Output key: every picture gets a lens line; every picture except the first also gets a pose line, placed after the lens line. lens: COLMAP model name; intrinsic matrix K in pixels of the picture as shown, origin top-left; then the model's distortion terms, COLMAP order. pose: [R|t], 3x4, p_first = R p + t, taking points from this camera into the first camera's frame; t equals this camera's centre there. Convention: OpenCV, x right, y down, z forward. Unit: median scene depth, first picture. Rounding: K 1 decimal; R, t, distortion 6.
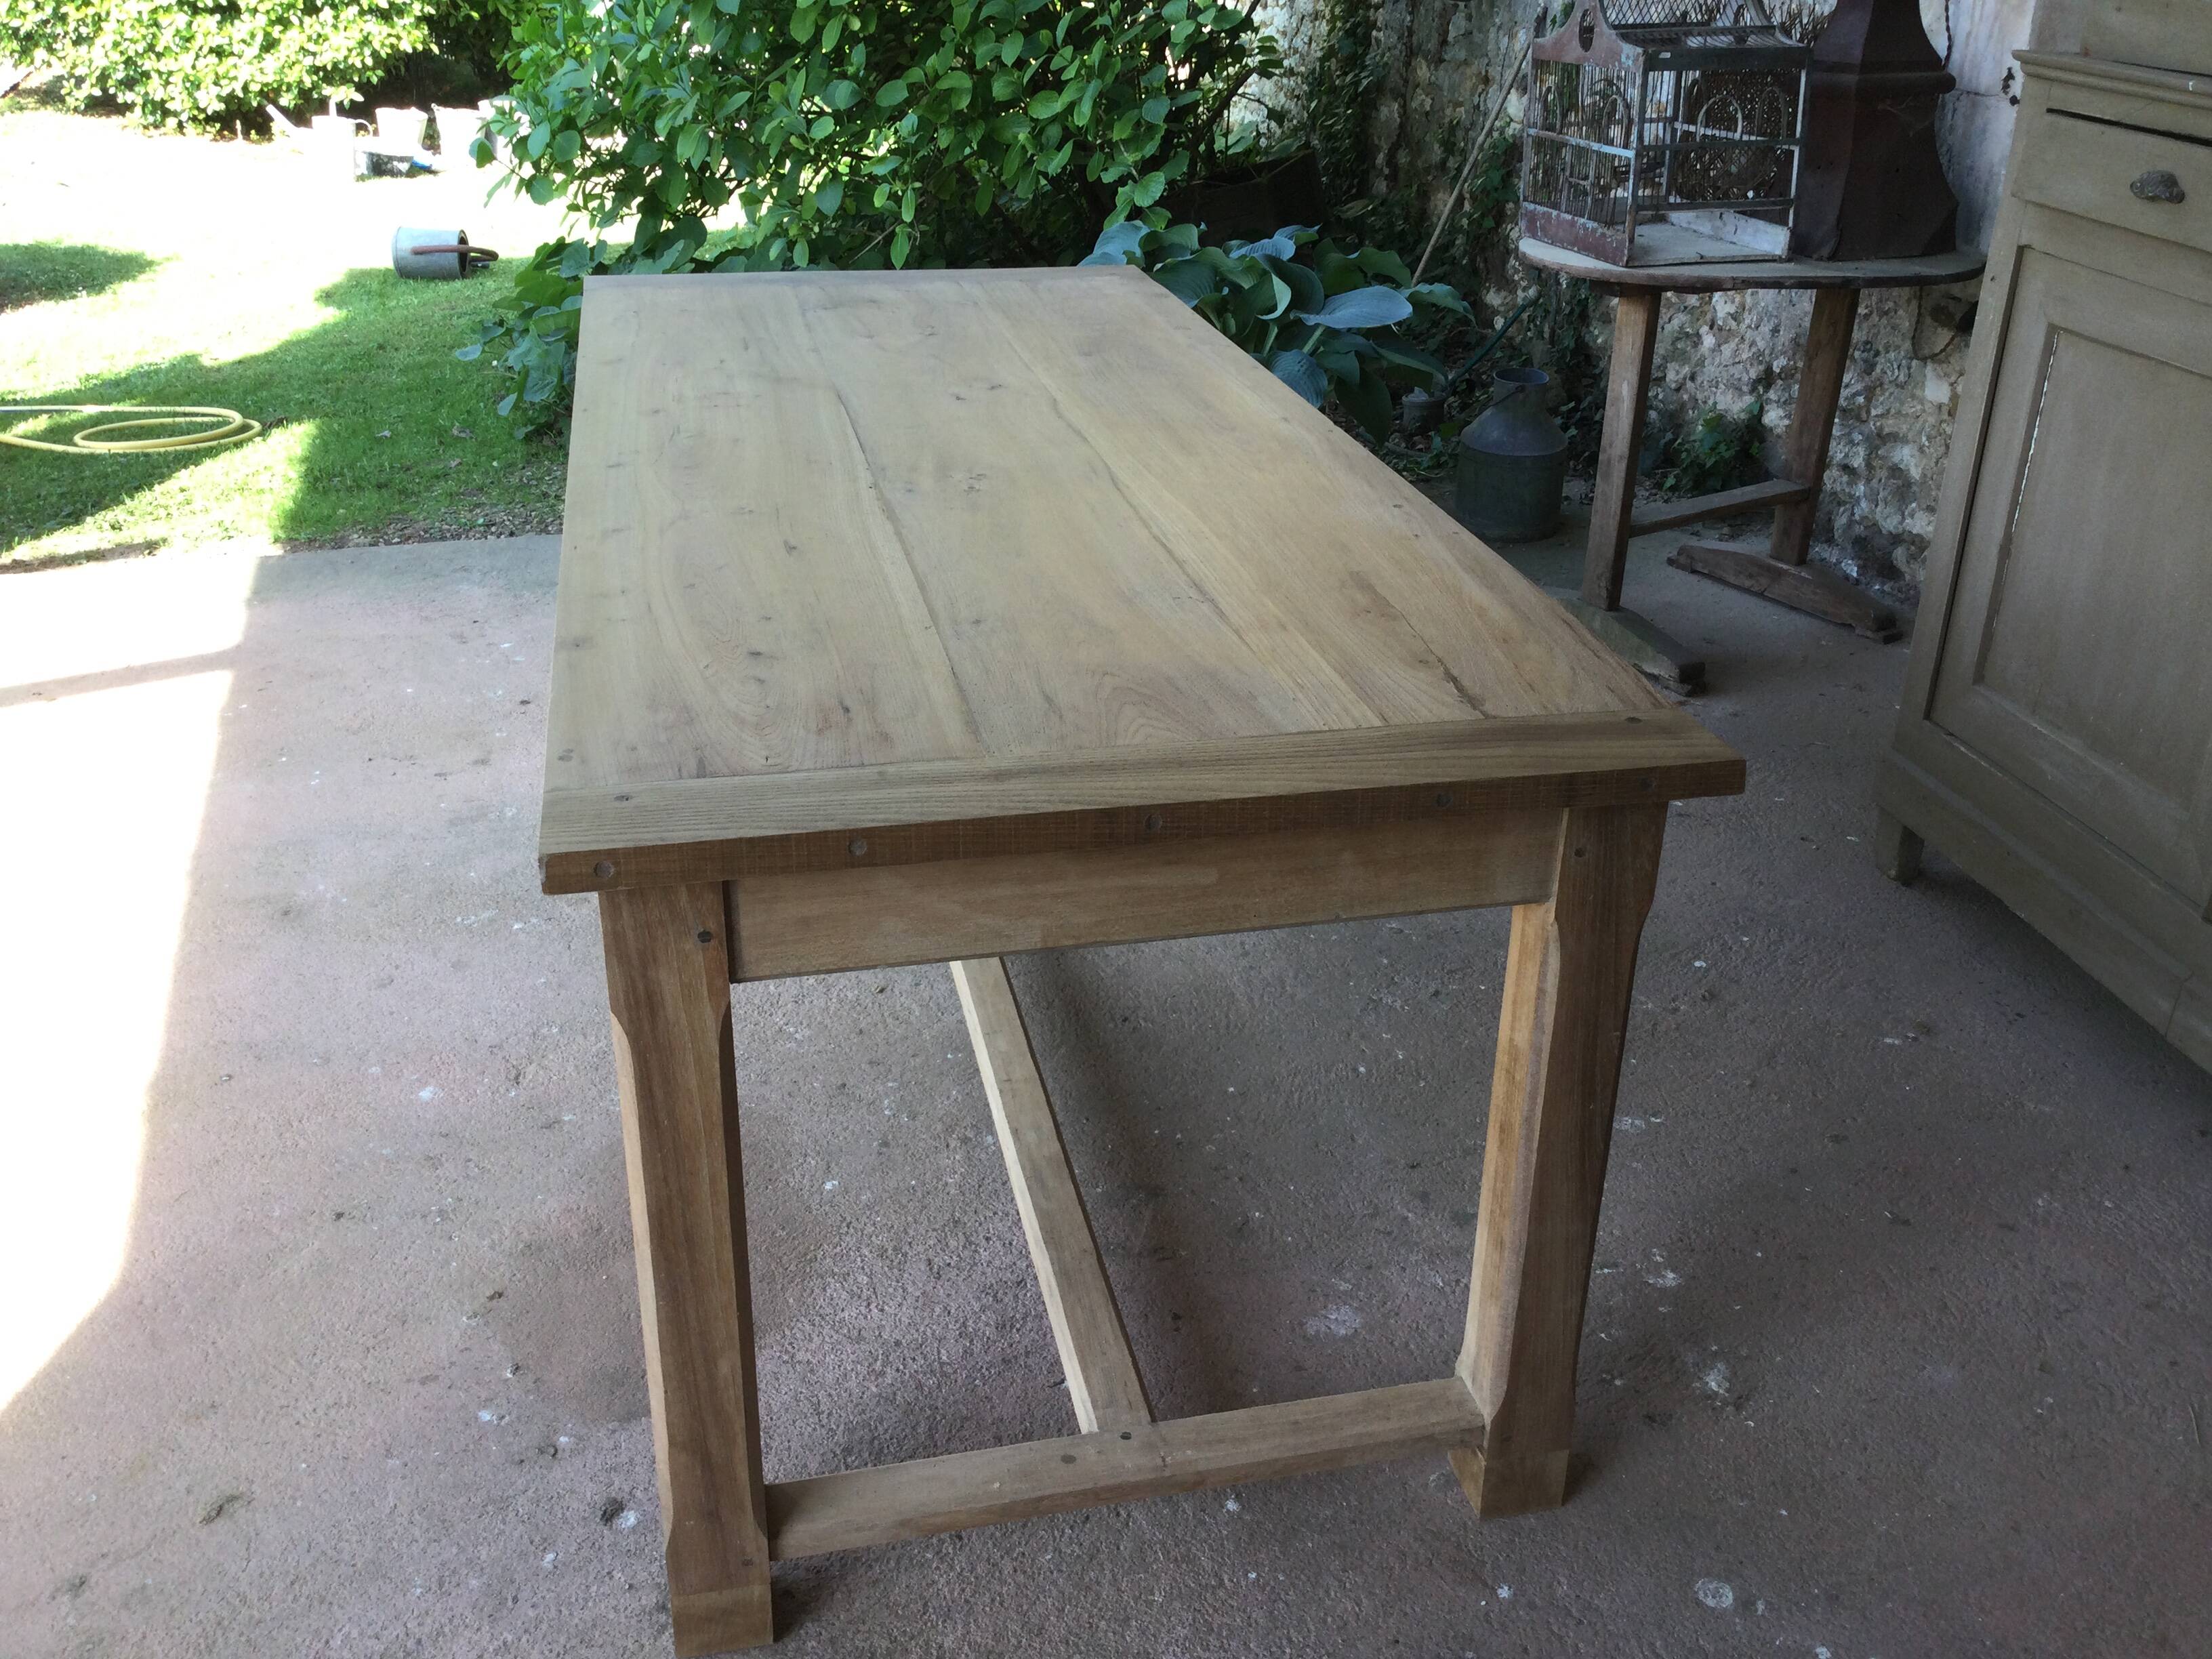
lens RADIAL K [[1975.8, 0, 1106.0], [0, 1975.8, 829.5], [0, 0, 1]] dist [0.067698, -0.111850]
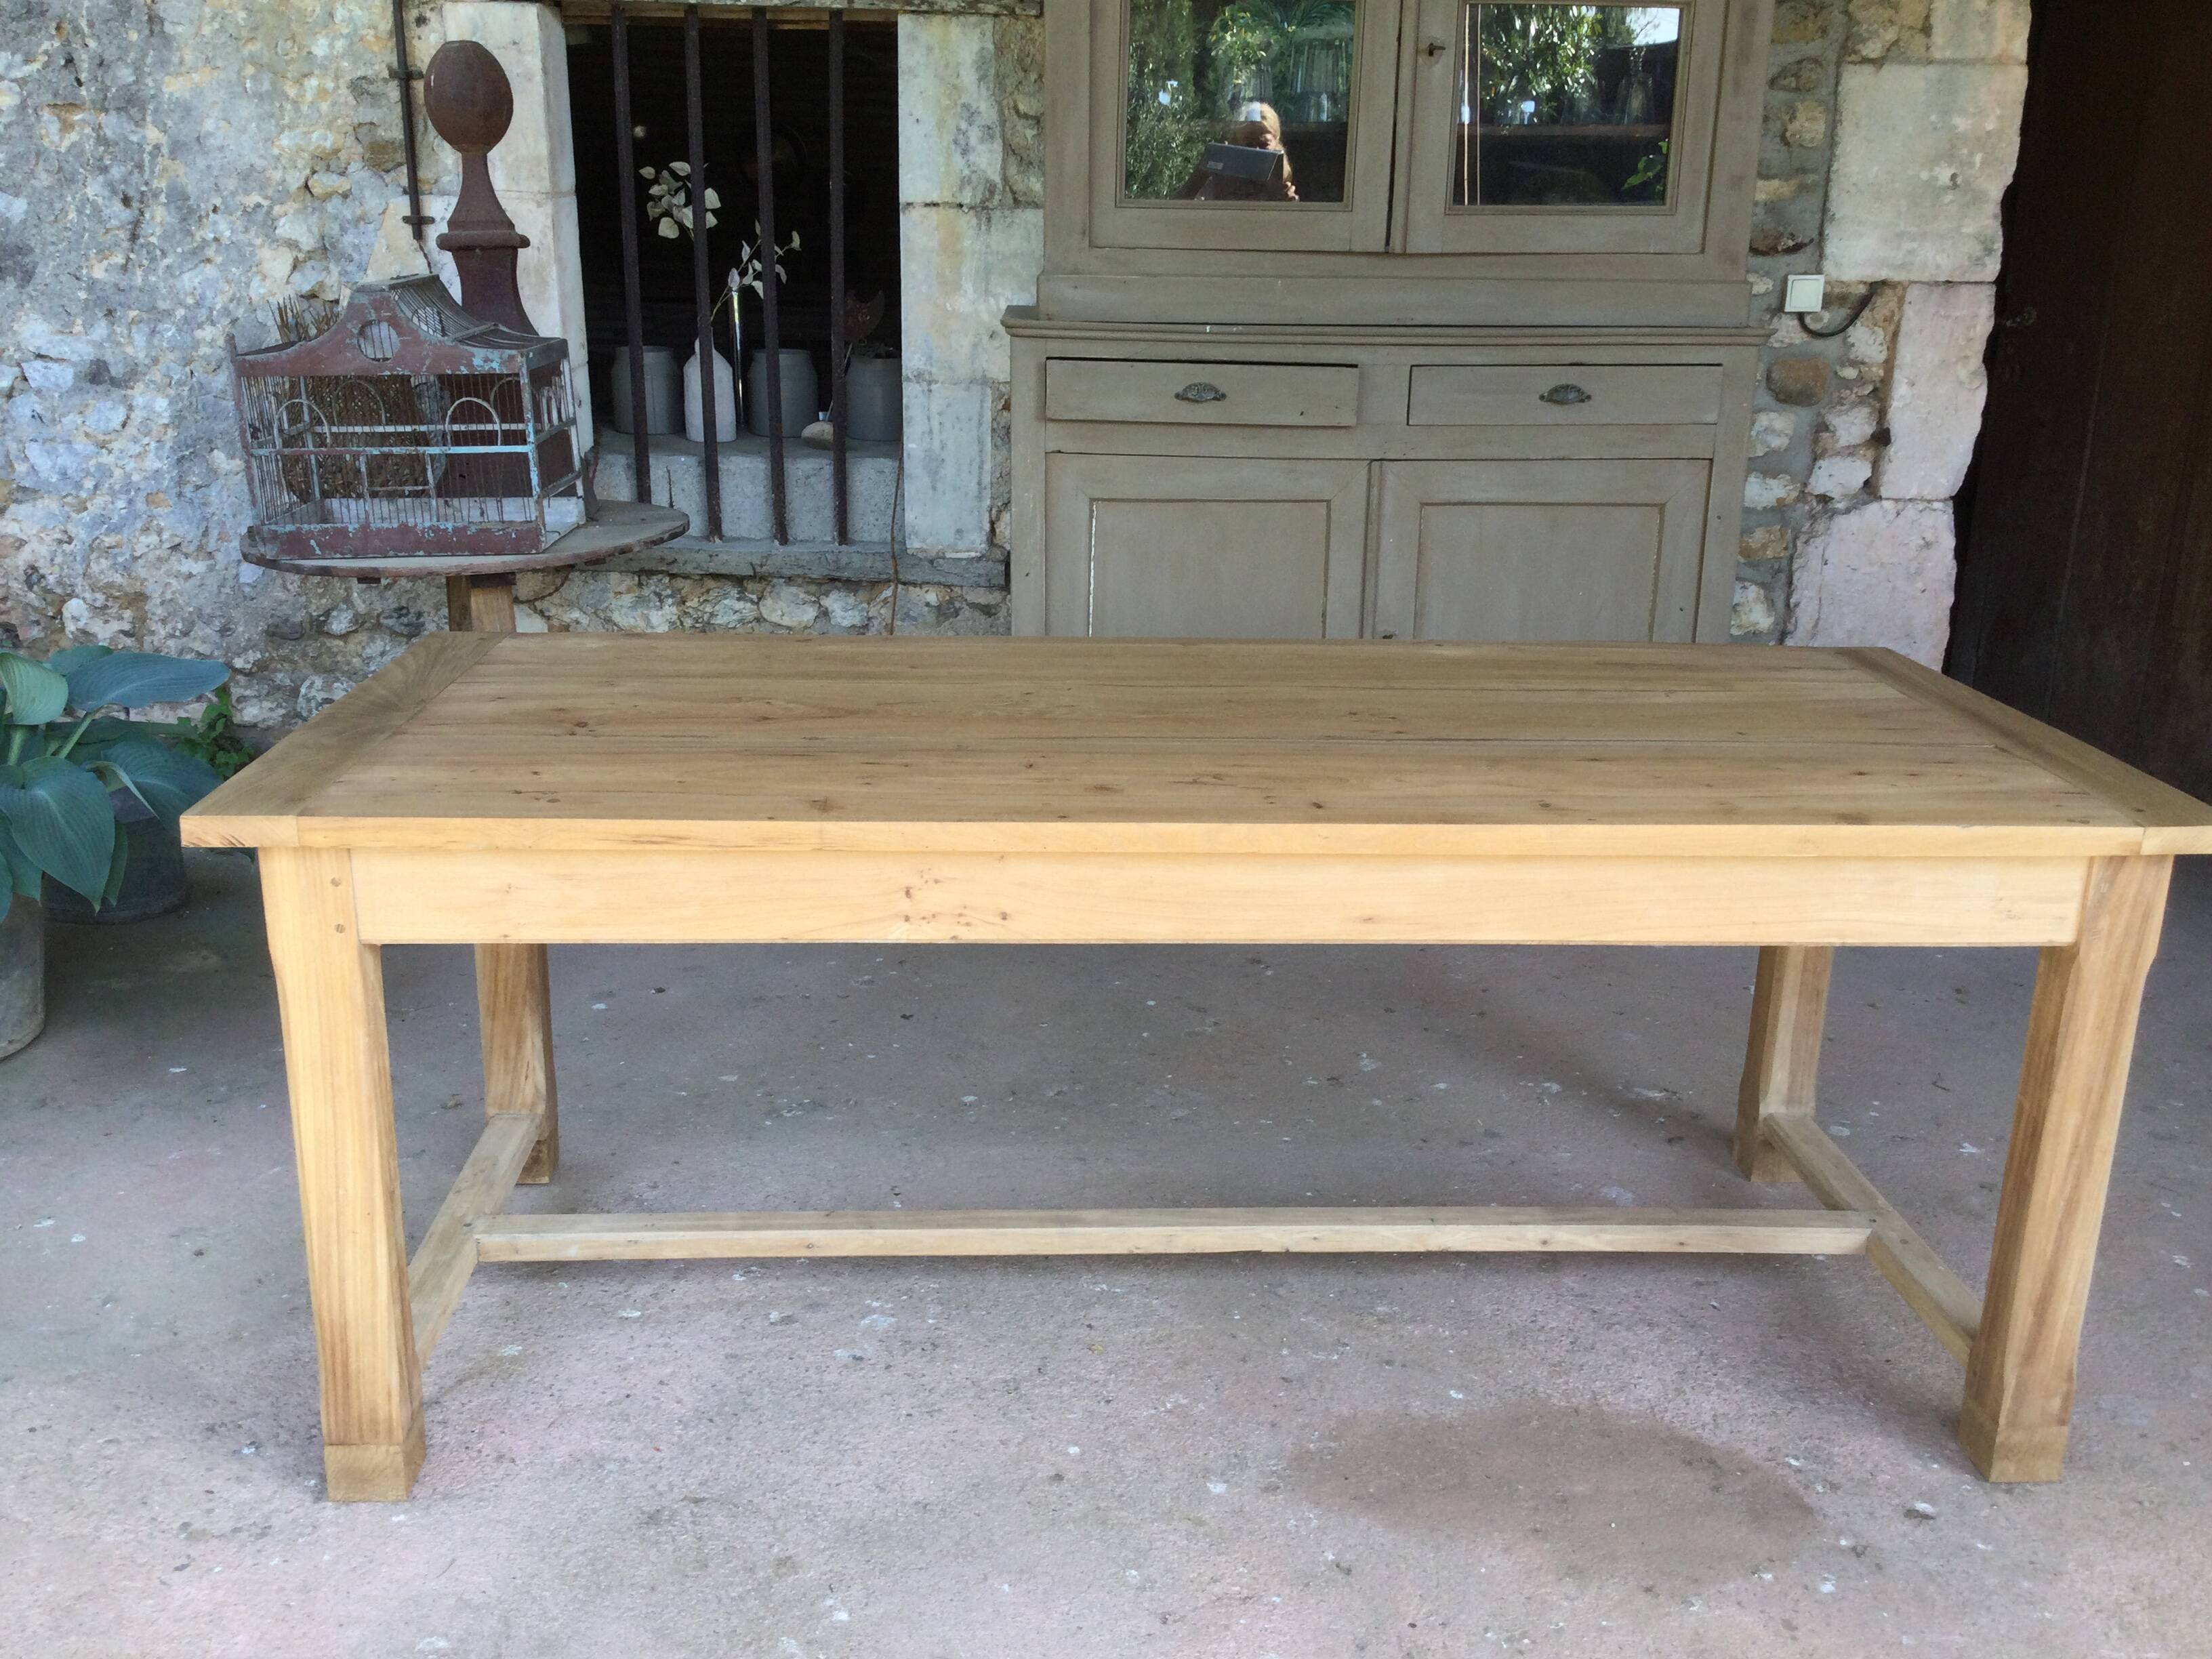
lens RADIAL K [[1975.9, 0, 1099.8], [0, 1975.9, 829.1], [0, 0, 1]] dist [0.108736, -0.218058]
pose [[0.165132, -0.299080, 0.939831, -0.563542], [0.414823, 0.885590, 0.208932, -0.201565], [-0.894792, 0.355363, 0.270304, 0.412244]]
